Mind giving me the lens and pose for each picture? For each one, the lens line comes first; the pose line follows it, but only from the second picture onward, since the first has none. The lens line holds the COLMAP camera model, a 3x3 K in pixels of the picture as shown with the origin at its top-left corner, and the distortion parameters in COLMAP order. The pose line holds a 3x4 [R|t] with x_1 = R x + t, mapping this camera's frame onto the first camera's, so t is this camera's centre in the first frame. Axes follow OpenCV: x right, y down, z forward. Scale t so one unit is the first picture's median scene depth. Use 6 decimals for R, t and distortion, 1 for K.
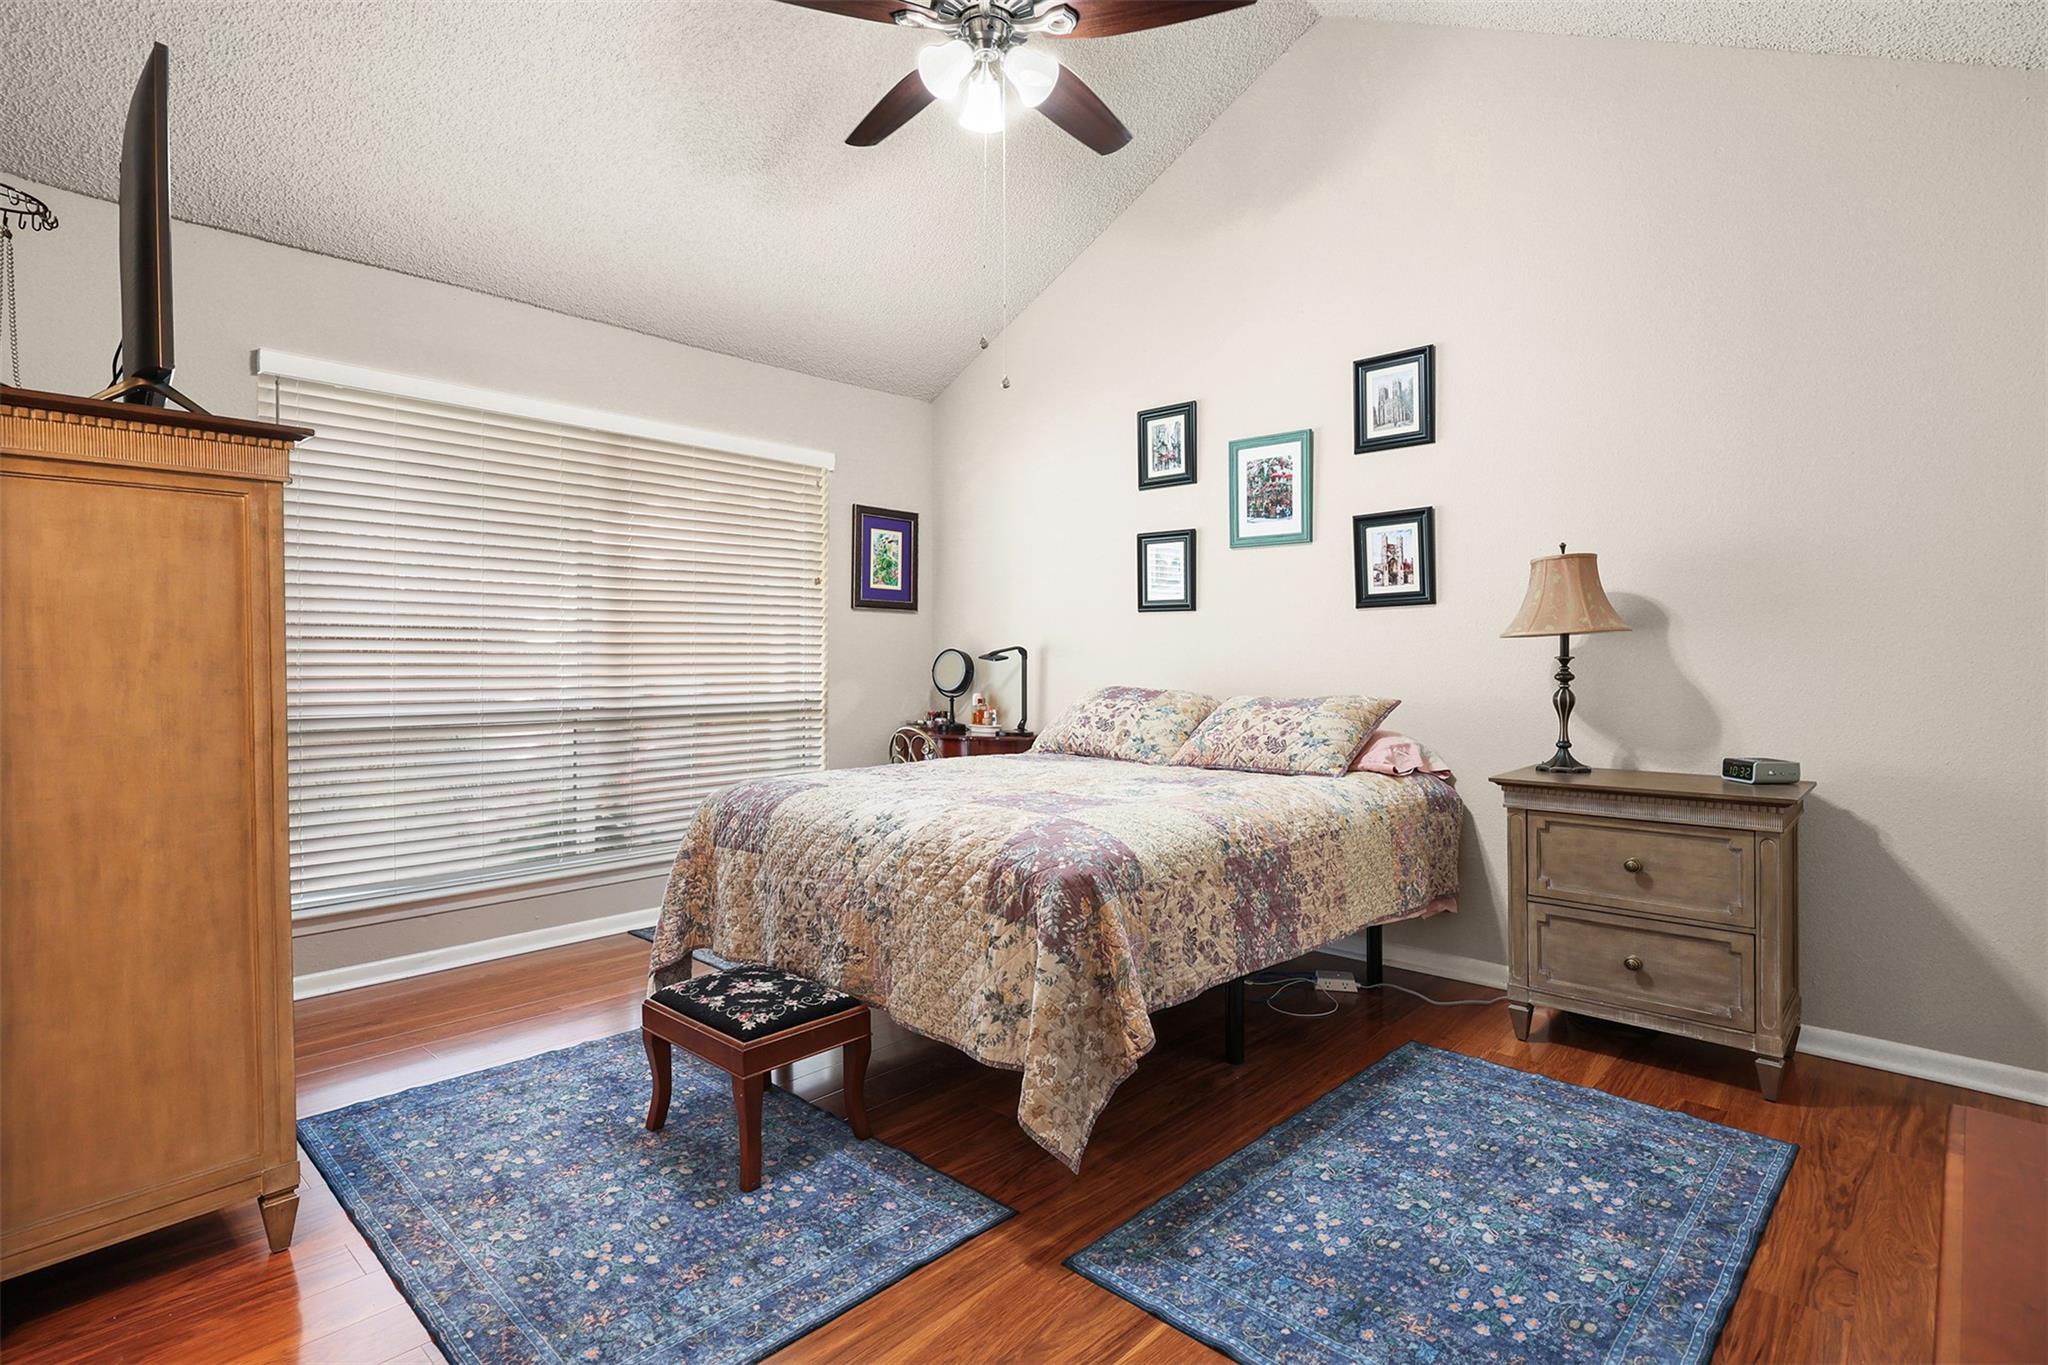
lens RADIAL K [[1040.2, 0, 1024.0], [0, 1040.2, 682.5], [0, 0, 1]] dist [0.004278, 0.000201]
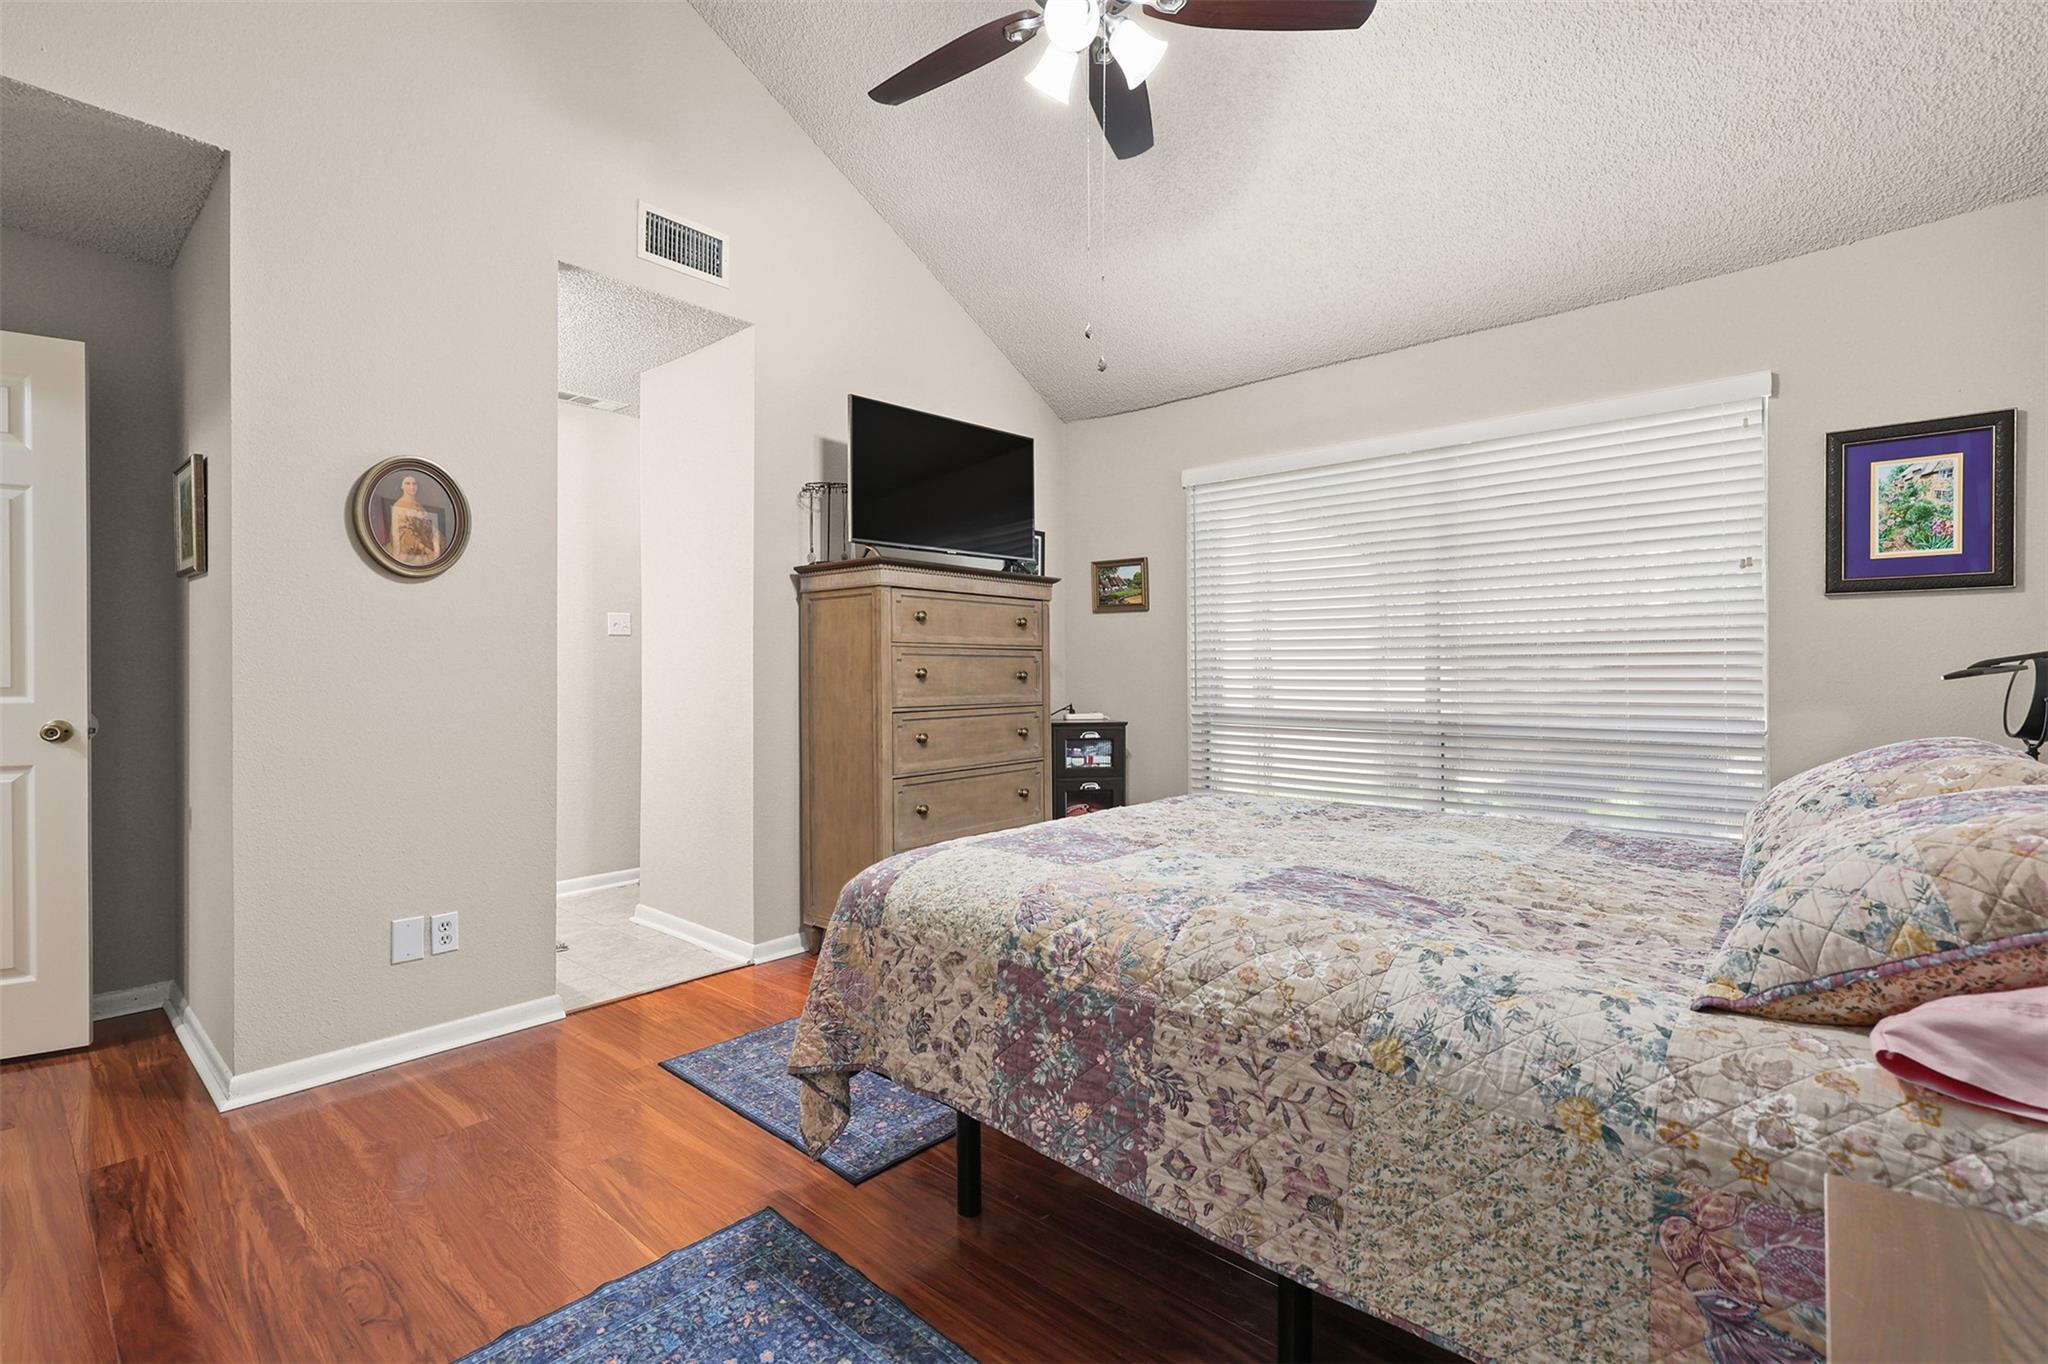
lens RADIAL K [[986.6, 0, 1079.9], [0, 986.6, 672.4], [0, 0, 1]] dist [-0.000698, 0.000285]
pose [[-0.001866, 0.008292, -0.999964, 0.875498], [-0.019129, 0.999782, 0.008327, -0.036987], [0.999815, 0.019144, -0.001706, 1.045604]]
